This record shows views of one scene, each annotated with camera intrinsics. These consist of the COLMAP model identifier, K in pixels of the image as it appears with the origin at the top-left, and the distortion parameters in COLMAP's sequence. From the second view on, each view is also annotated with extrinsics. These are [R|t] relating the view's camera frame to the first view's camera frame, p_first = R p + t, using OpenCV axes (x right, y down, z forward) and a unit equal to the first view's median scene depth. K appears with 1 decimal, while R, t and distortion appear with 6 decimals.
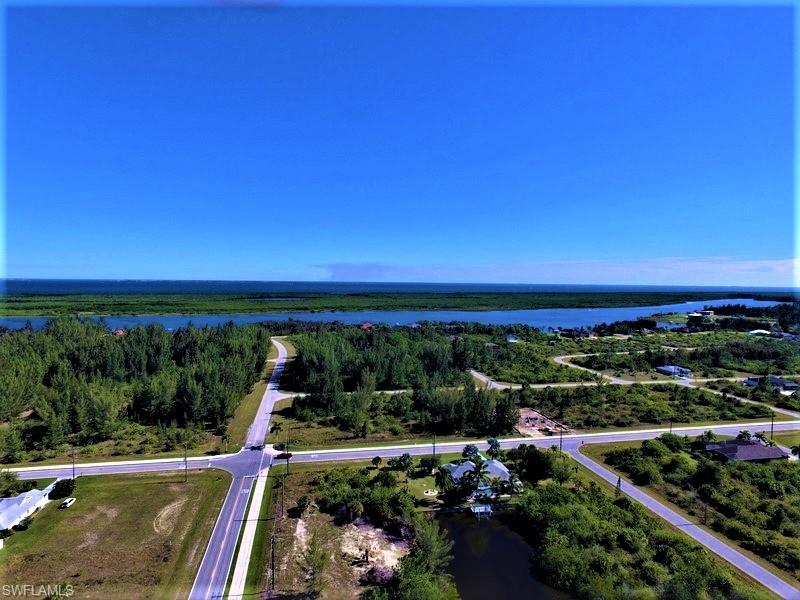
lens RADIAL K [[463.1, 0, 400.6], [0, 463.1, 301.0], [0, 0, 1]] dist [-0.020079, 0.018364]
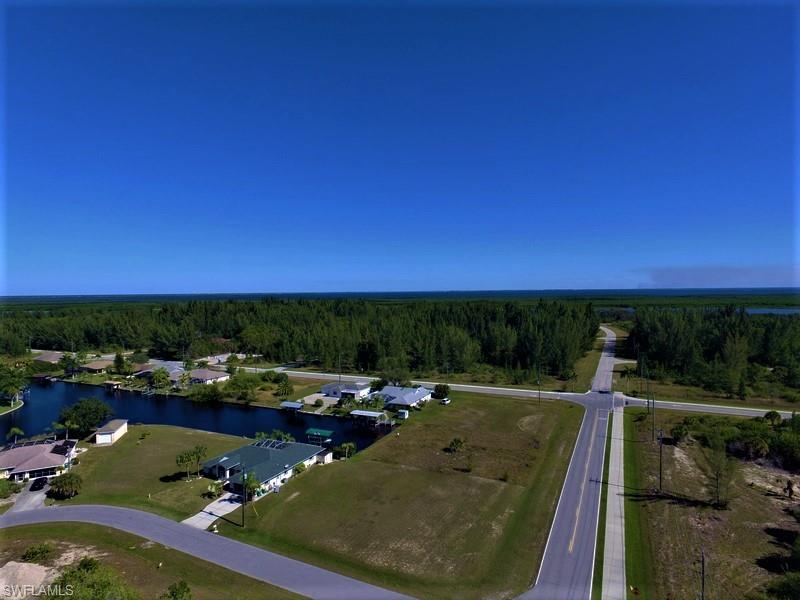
lens RADIAL K [[463.1, 0, 400.6], [0, 463.1, 301.0], [0, 0, 1]] dist [-0.020079, 0.018364]
pose [[0.799708, -0.008102, -0.600334, -0.076697], [-0.005317, 0.999774, -0.020576, 0.152010], [0.600365, 0.019647, 0.799485, -0.011340]]
